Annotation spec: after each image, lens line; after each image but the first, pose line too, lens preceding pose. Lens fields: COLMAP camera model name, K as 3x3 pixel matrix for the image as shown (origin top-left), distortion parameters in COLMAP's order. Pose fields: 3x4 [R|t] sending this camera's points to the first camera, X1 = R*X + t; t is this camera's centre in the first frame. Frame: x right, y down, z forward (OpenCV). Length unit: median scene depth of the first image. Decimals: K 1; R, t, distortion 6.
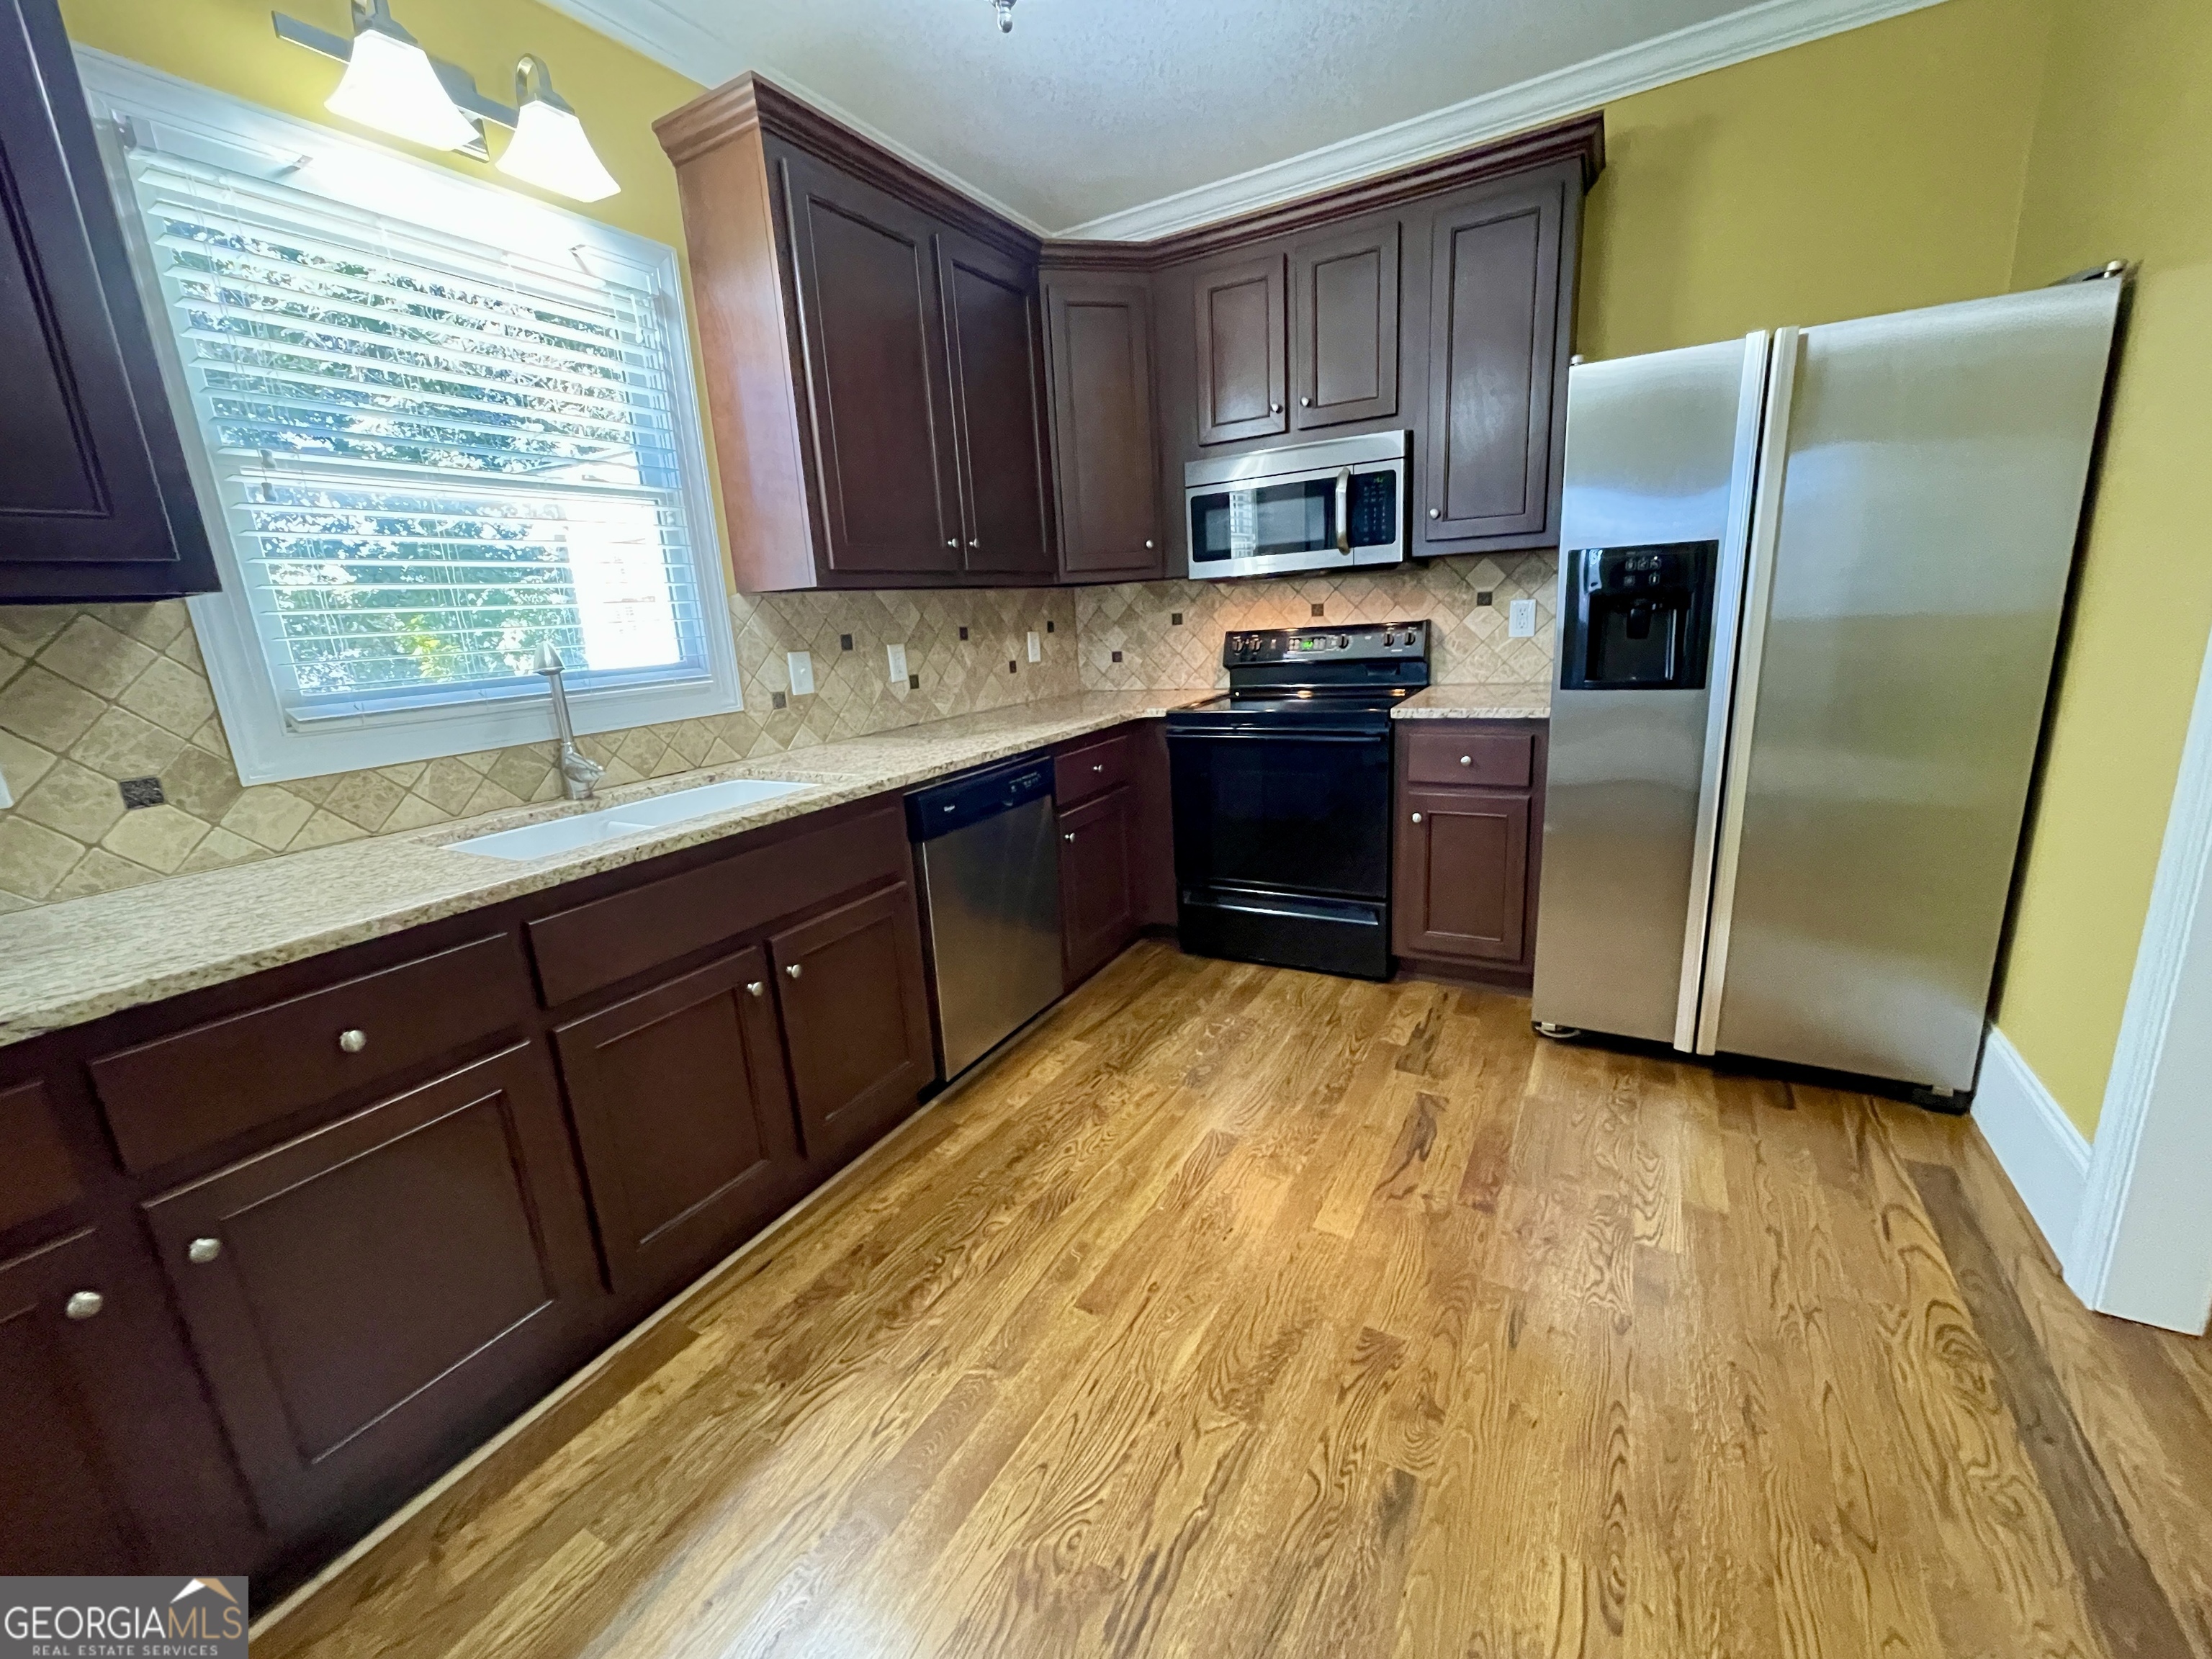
lens RADIAL K [[888.2, 0, 1106.0], [0, 888.2, 829.5], [0, 0, 1]] dist [-0.000348, -0.000359]
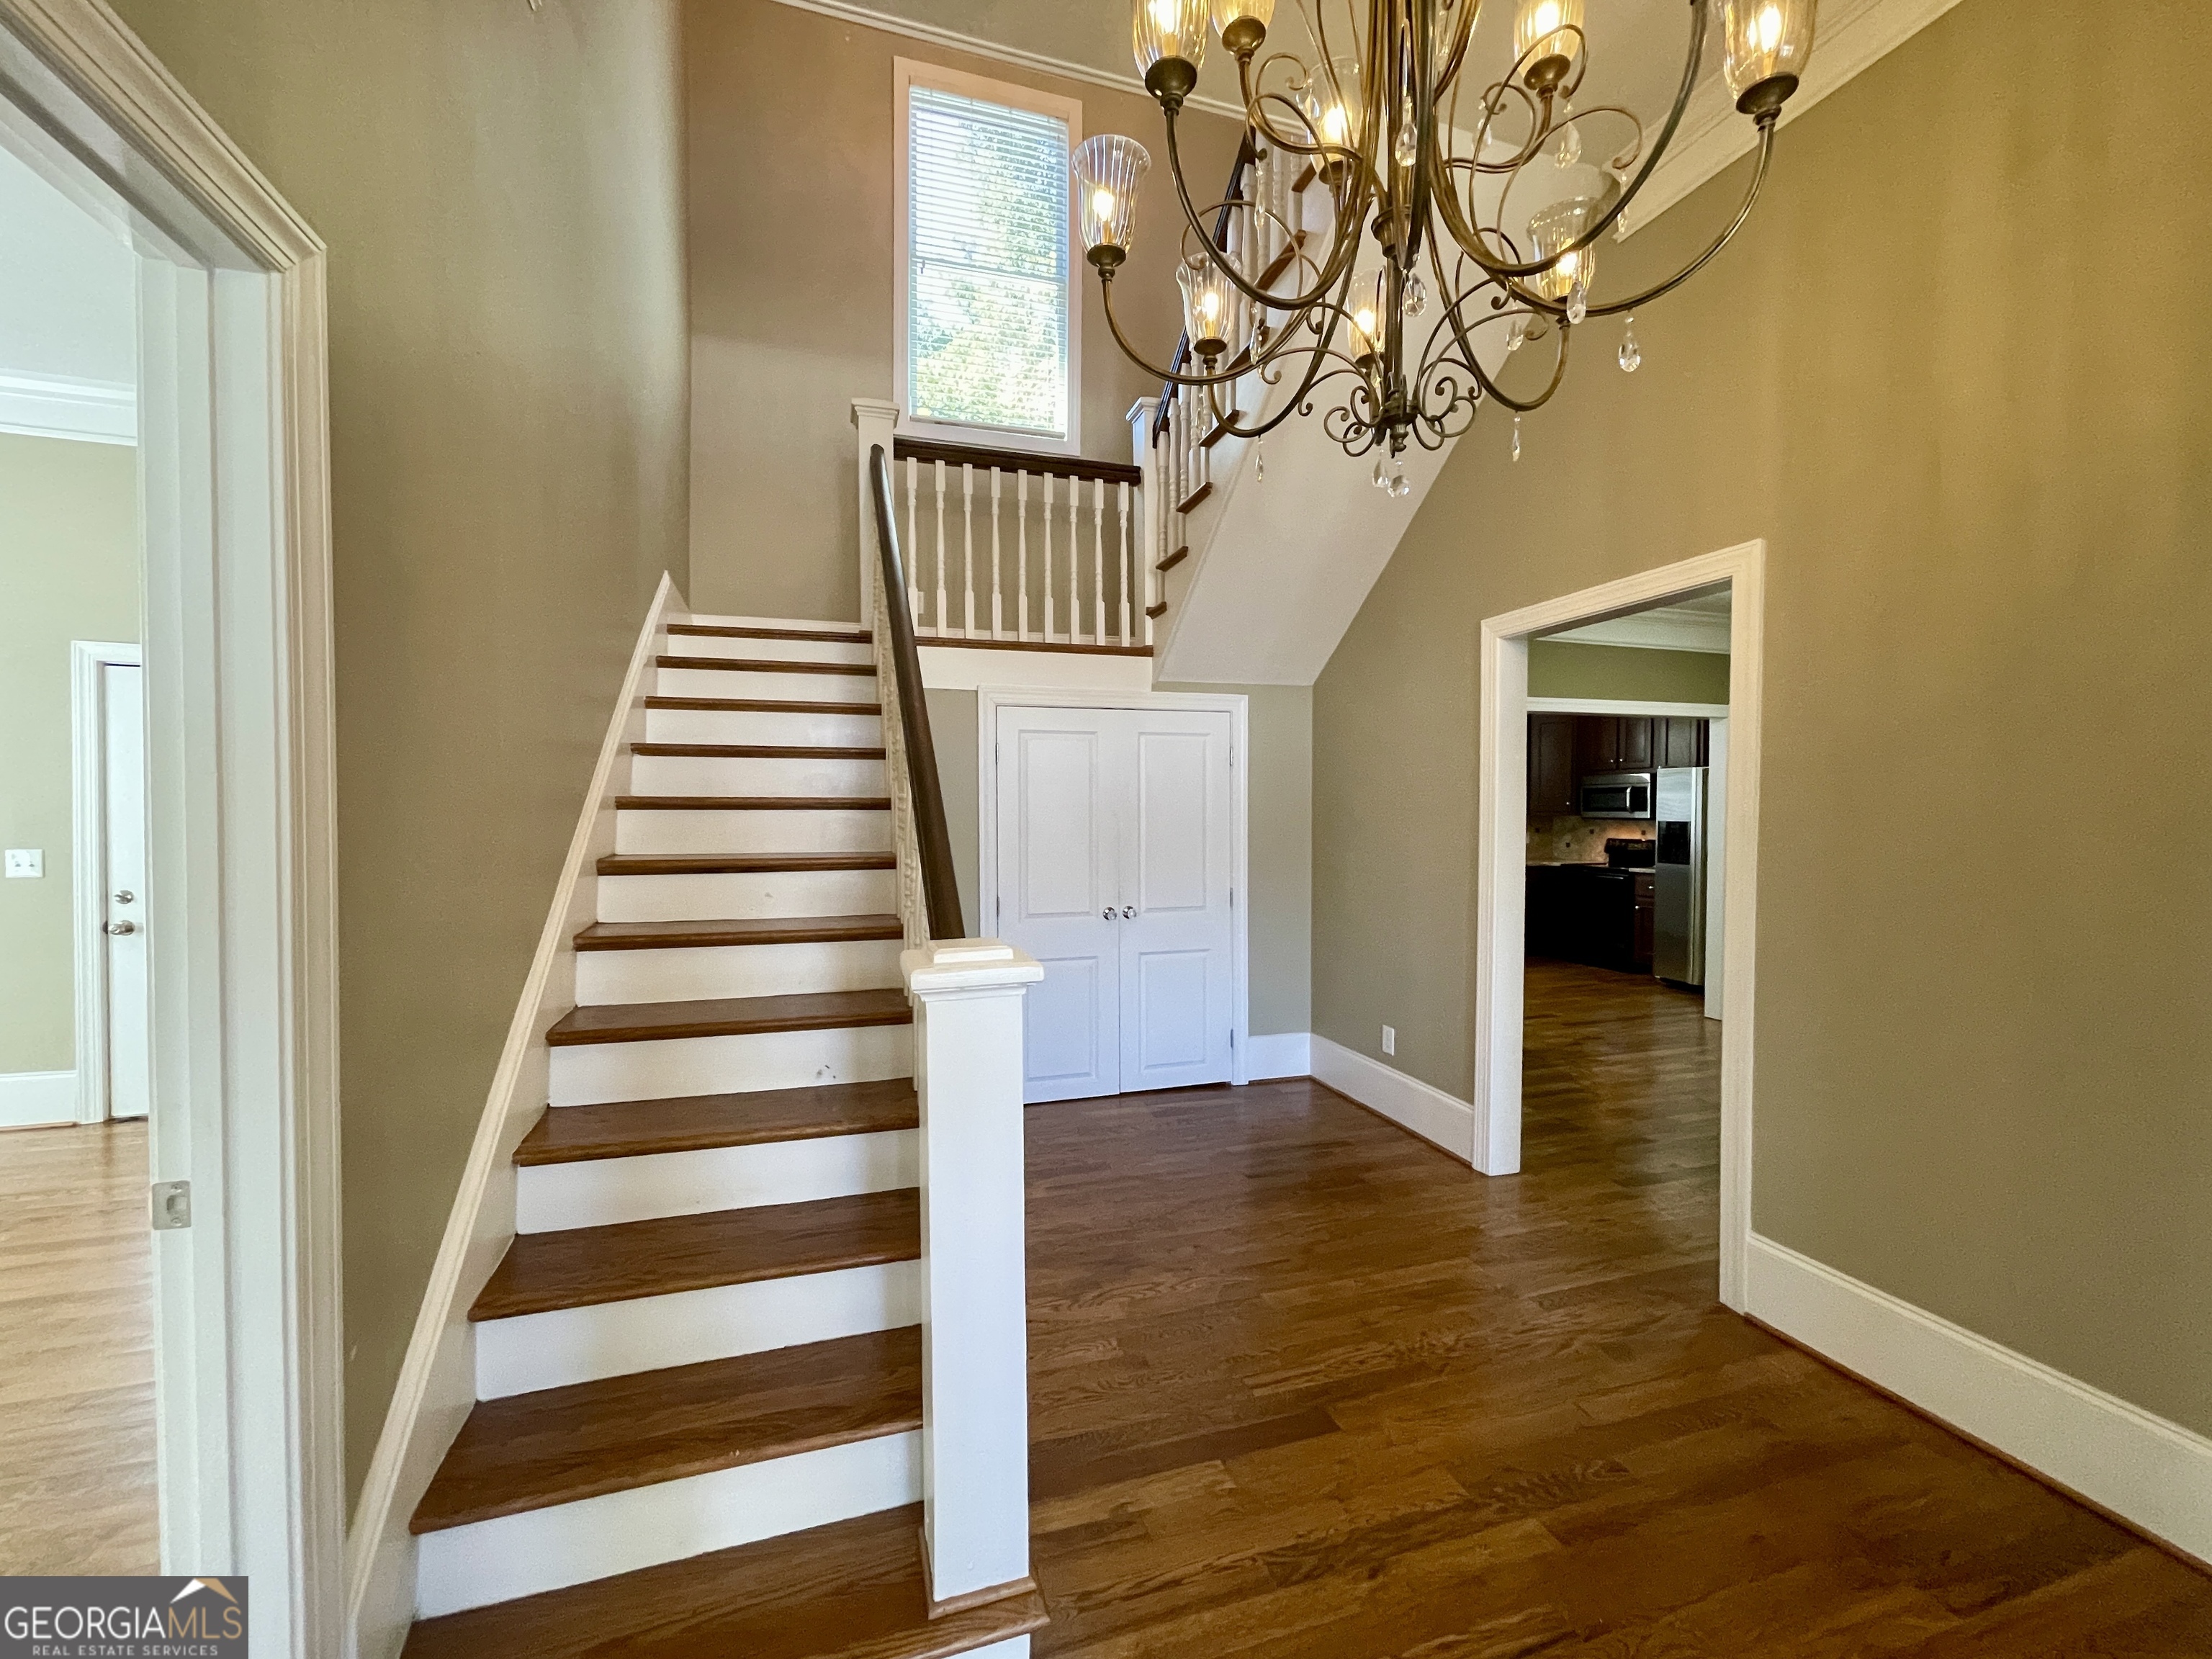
lens RADIAL K [[888.2, 0, 1106.0], [0, 888.2, 829.5], [0, 0, 1]] dist [-0.000348, -0.000359]
pose [[0.737757, 0.079290, -0.670394, 1.161638], [-0.207758, 0.971547, -0.113726, 0.486984], [0.642302, 0.223181, 0.733238, -2.580593]]
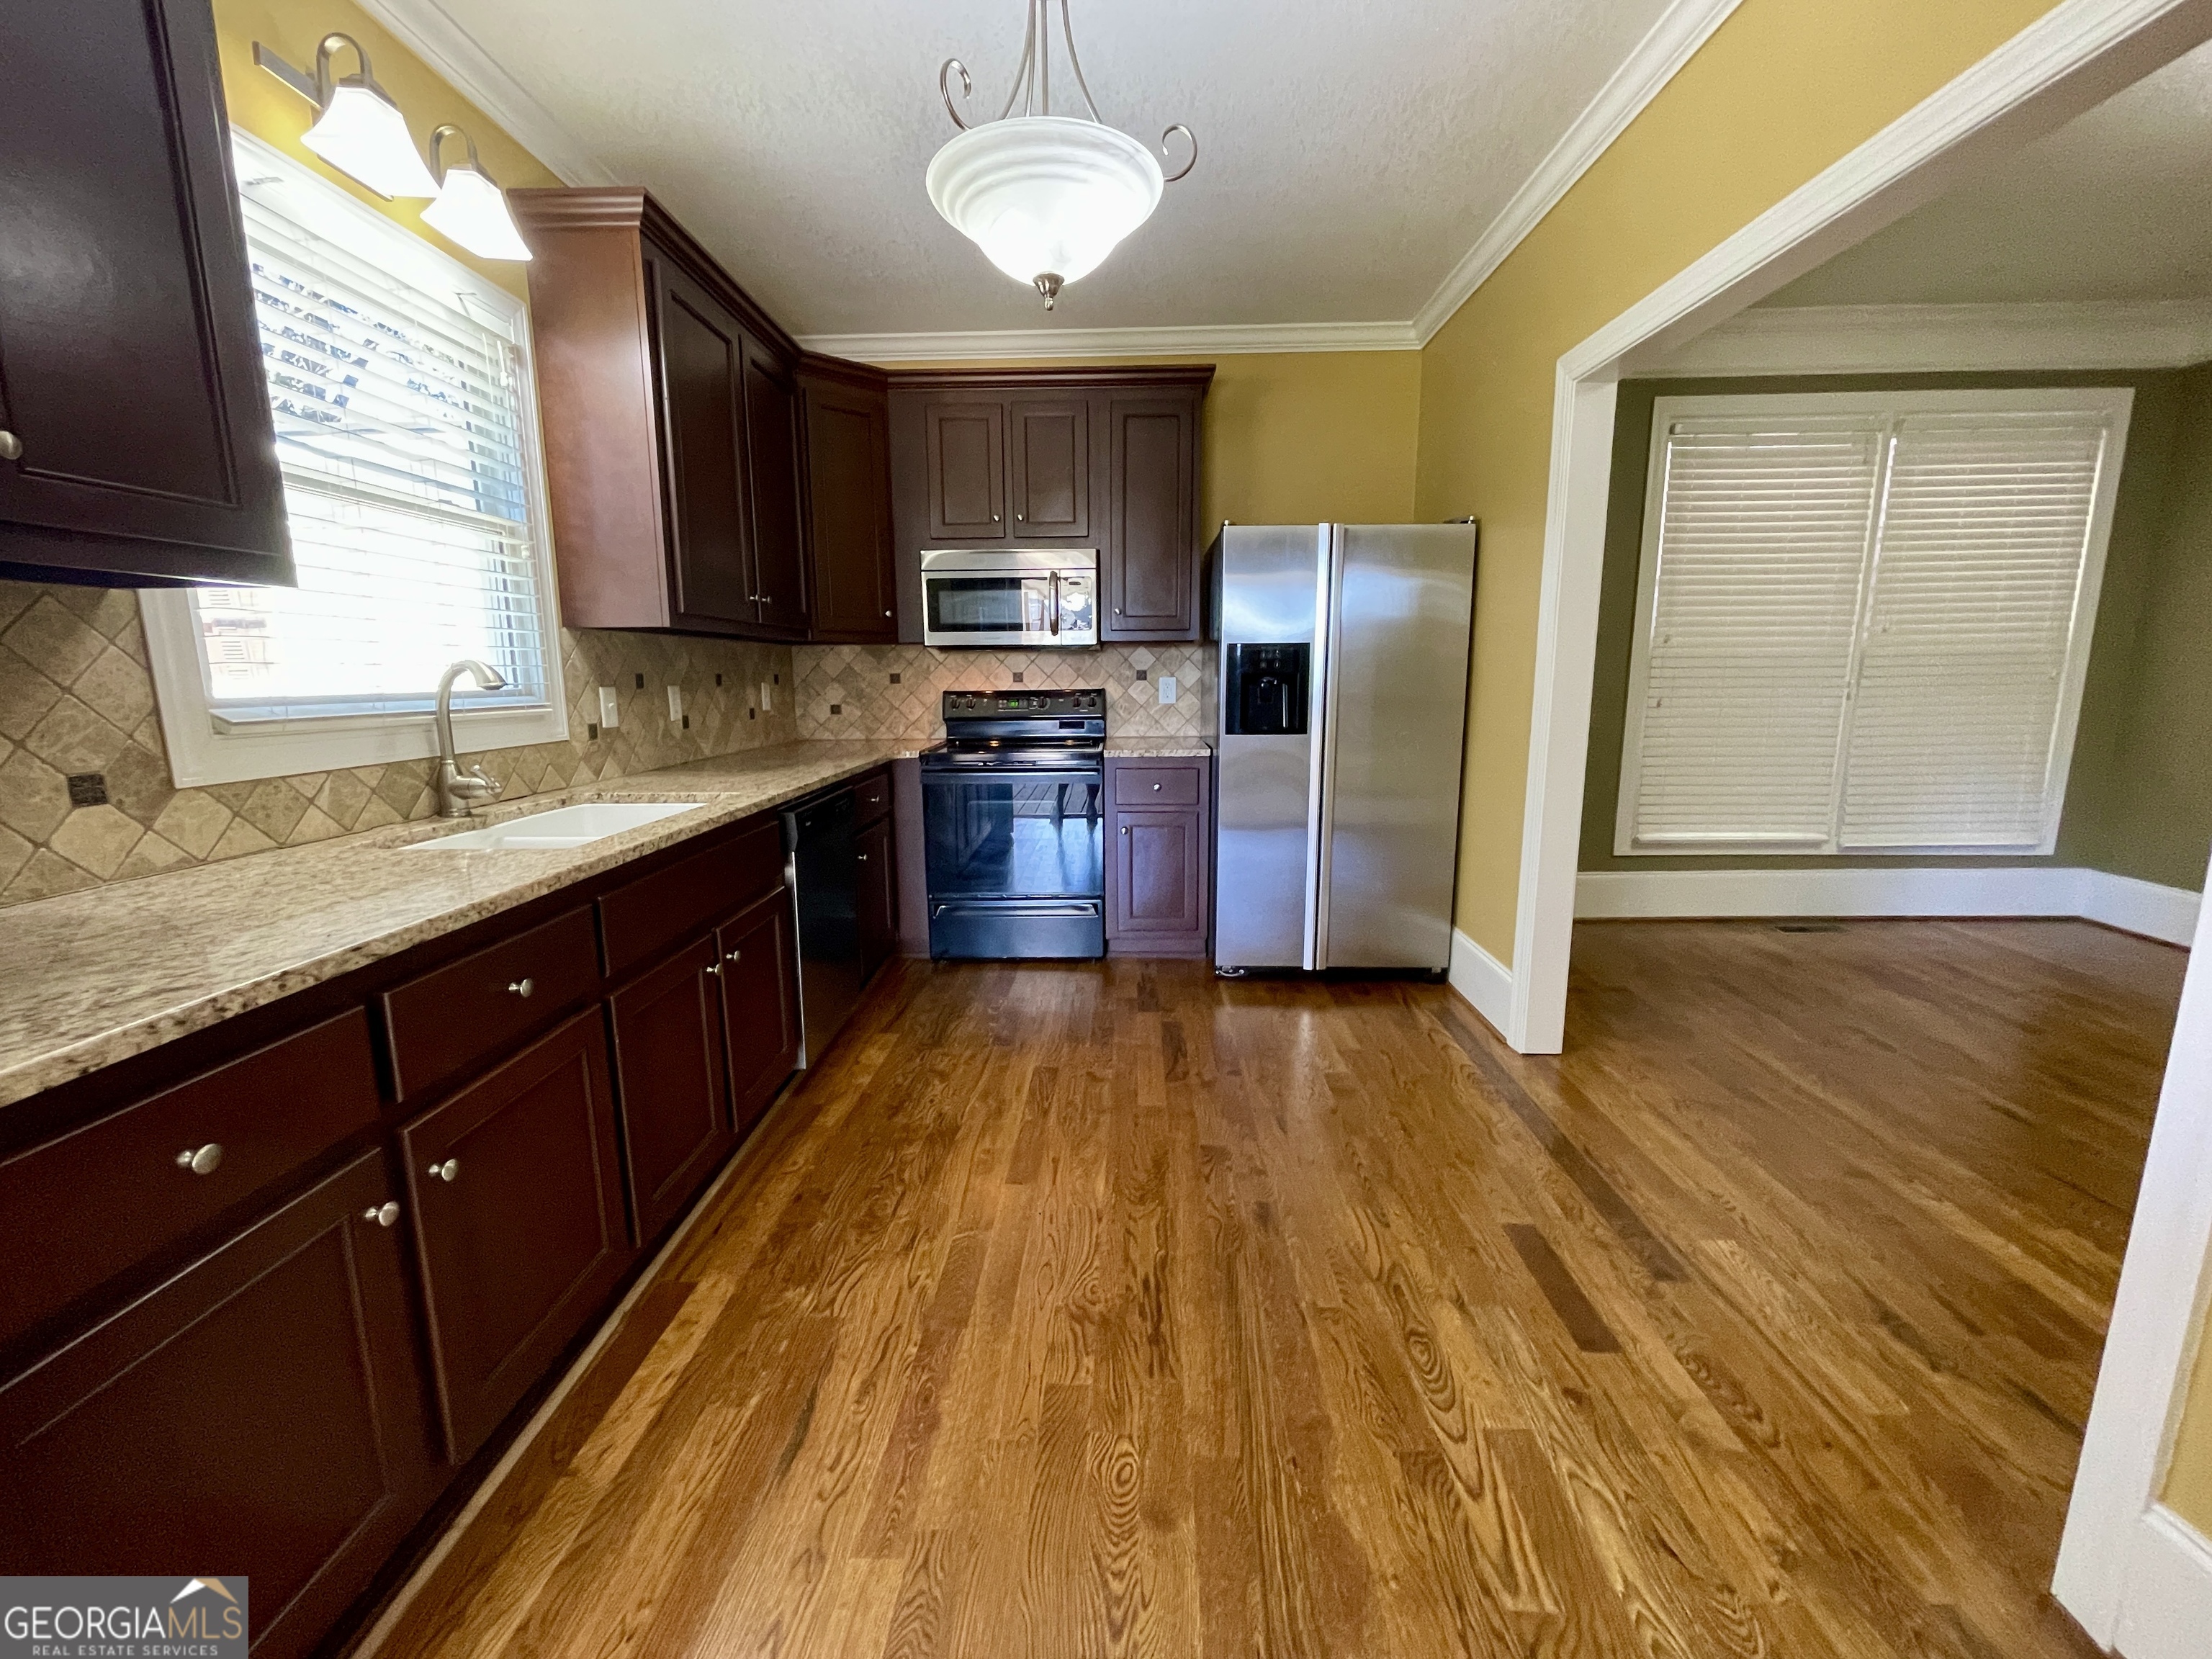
lens RADIAL K [[878.4, 0, 1106.0], [0, 878.4, 829.5], [0, 0, 1]] dist [-0.006801, -0.000116]
pose [[0.877162, -0.029522, 0.479286, -0.376433], [0.068783, 0.995540, -0.064561, 0.082540], [-0.475243, 0.089597, 0.875281, -0.180922]]
